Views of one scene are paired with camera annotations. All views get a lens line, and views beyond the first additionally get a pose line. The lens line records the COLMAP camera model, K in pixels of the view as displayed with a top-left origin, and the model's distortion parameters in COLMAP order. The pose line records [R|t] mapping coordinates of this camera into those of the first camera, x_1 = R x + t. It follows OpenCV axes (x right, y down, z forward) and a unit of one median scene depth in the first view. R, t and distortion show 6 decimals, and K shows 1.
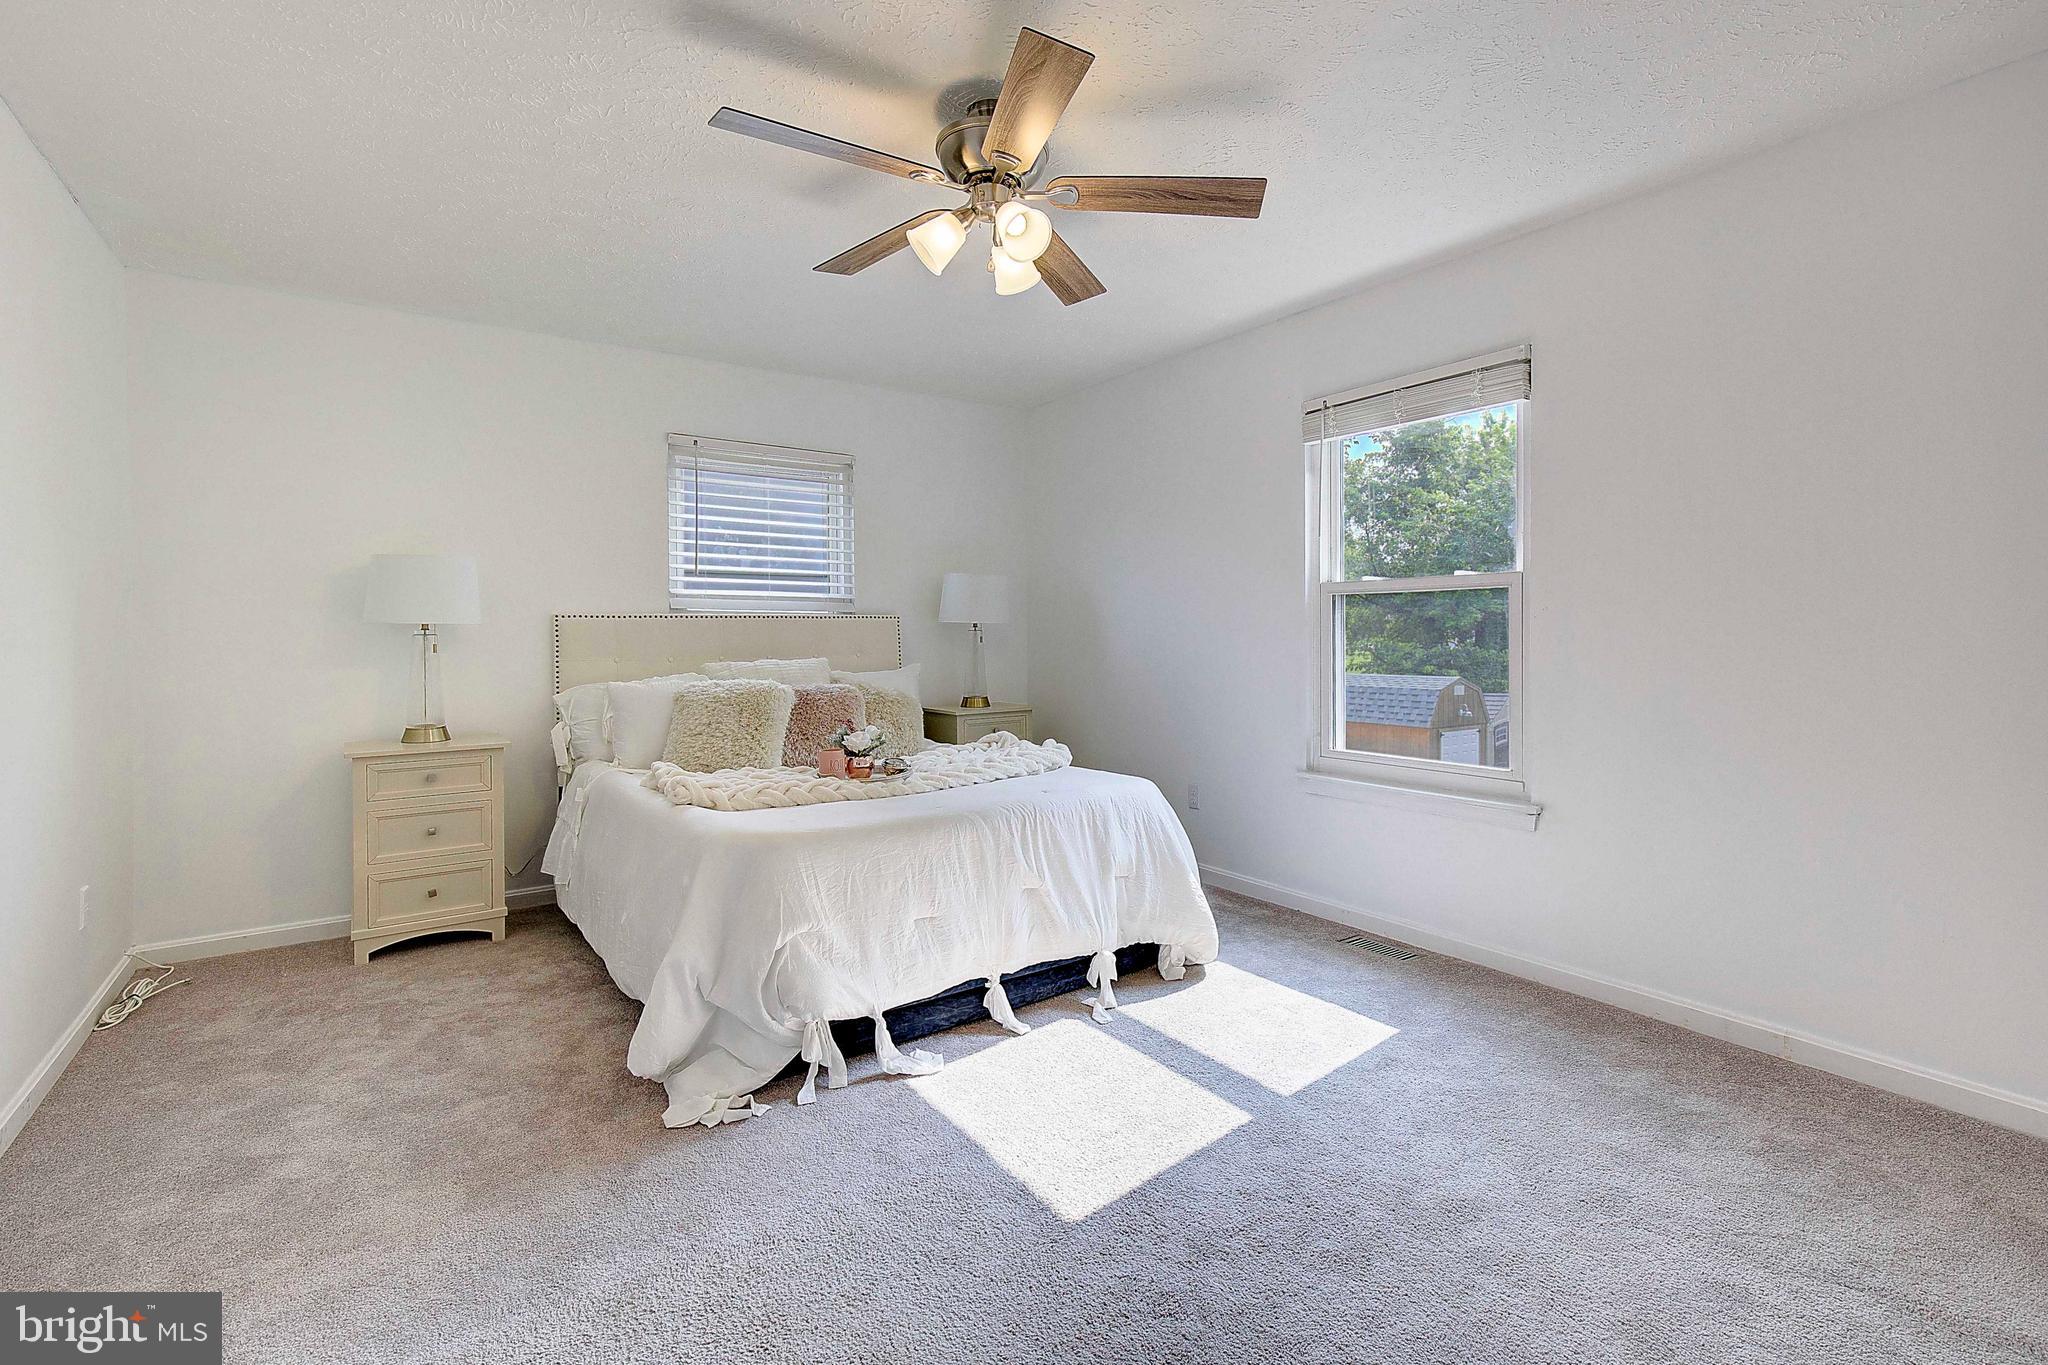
lens RADIAL K [[970.8, 0, 1070.3], [0, 970.8, 631.3], [0, 0, 1]] dist [0.000860, -0.000136]
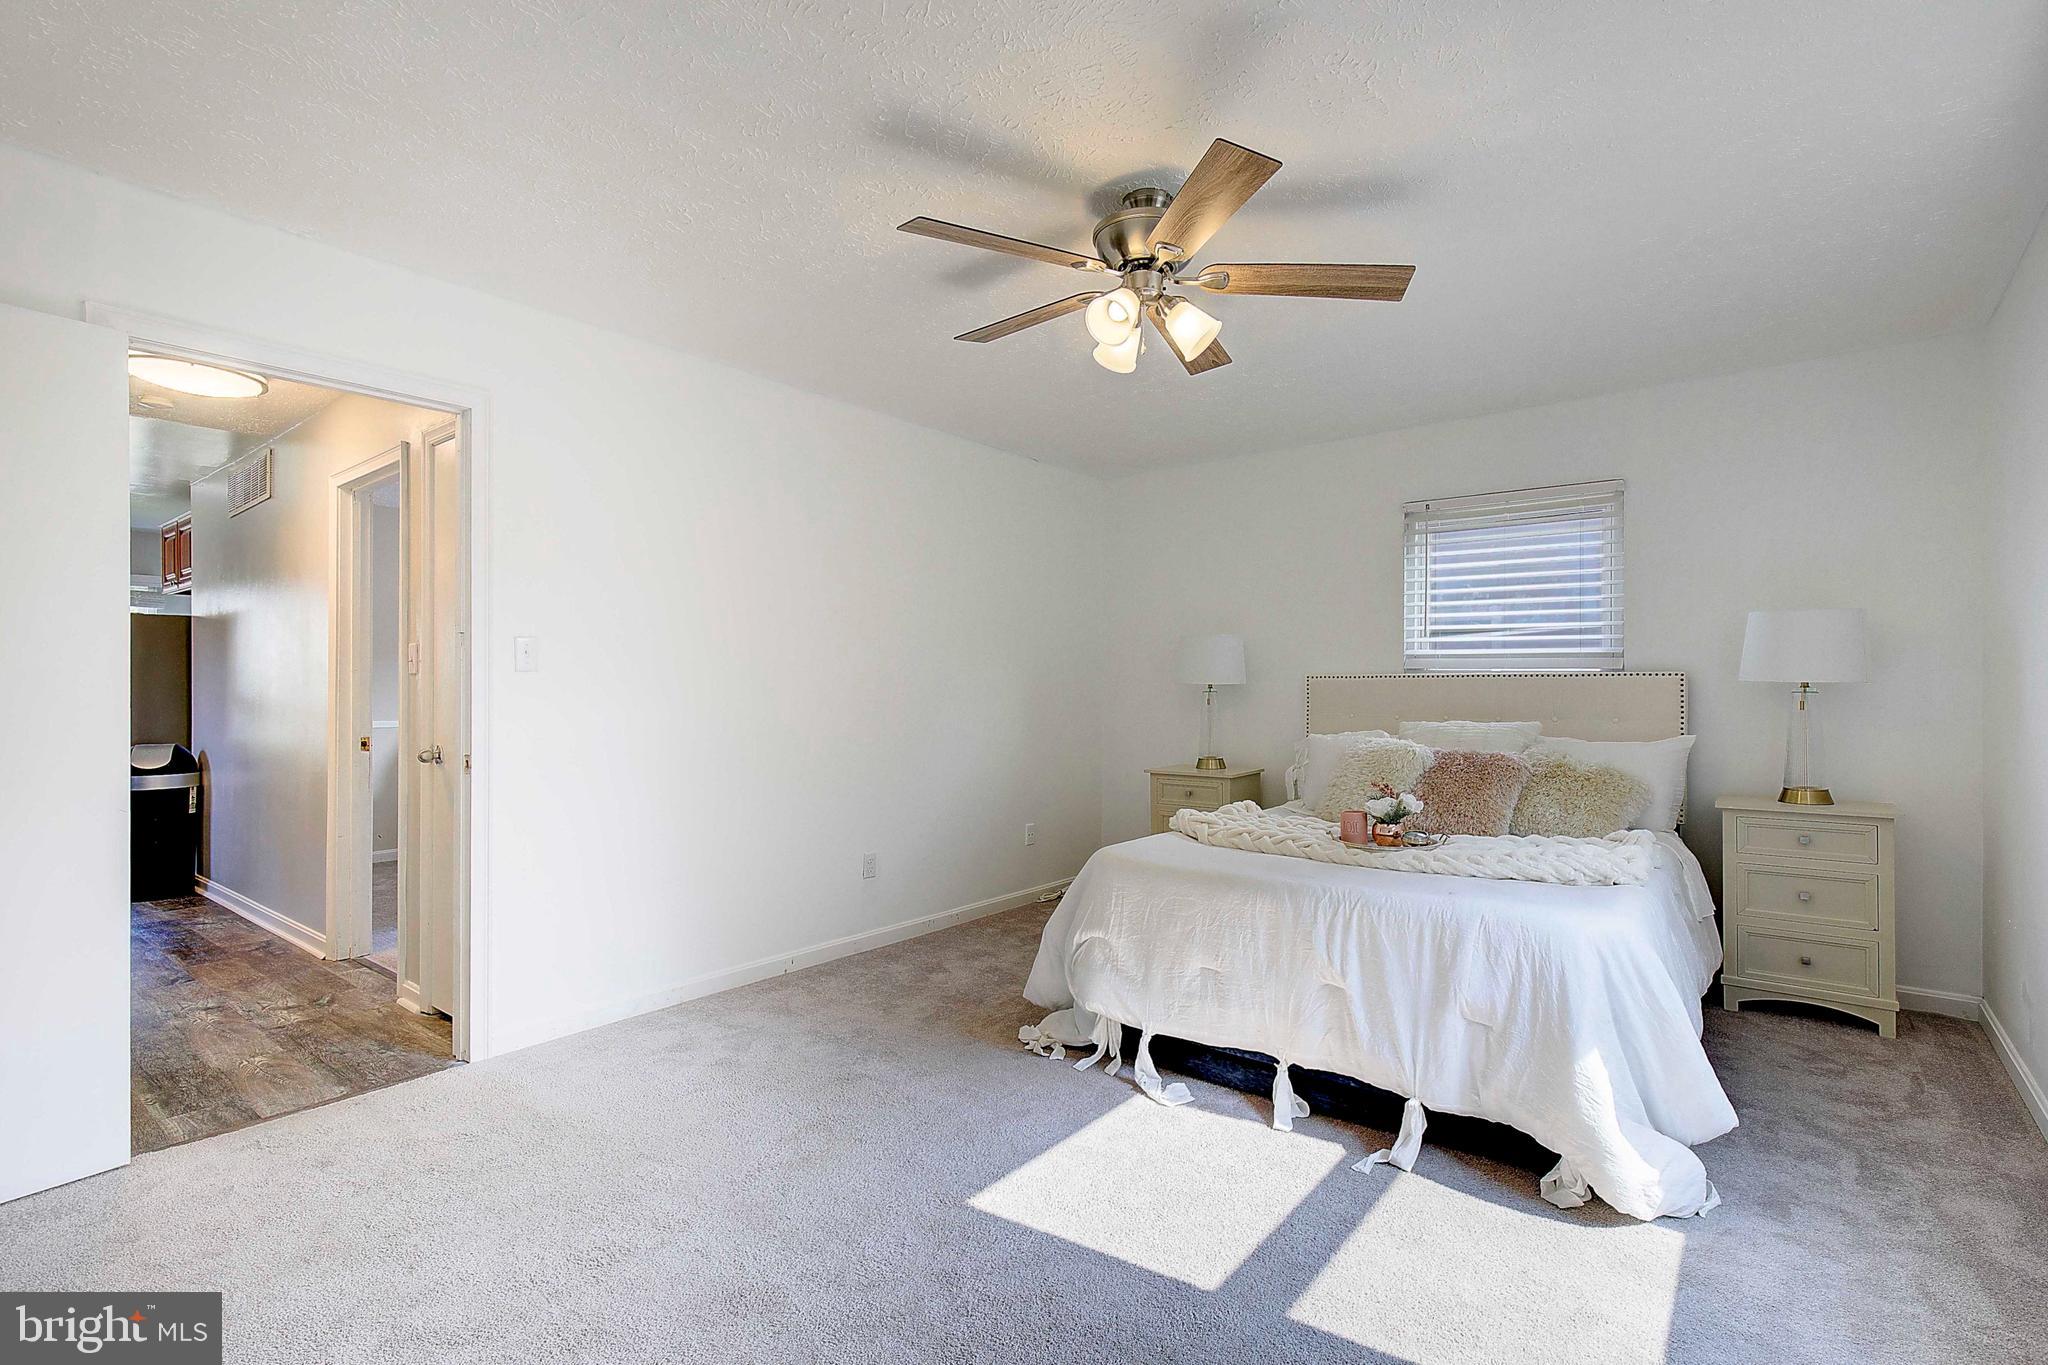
lens RADIAL K [[930.3, 0, 1013.2], [0, 930.3, 690.6], [0, 0, 1]] dist [-0.000957, -0.000091]
pose [[0.246681, 0.008040, -0.969063, 0.580159], [-0.002850, 0.999967, 0.007571, -0.008074], [0.969093, 0.000894, 0.246696, 0.415673]]
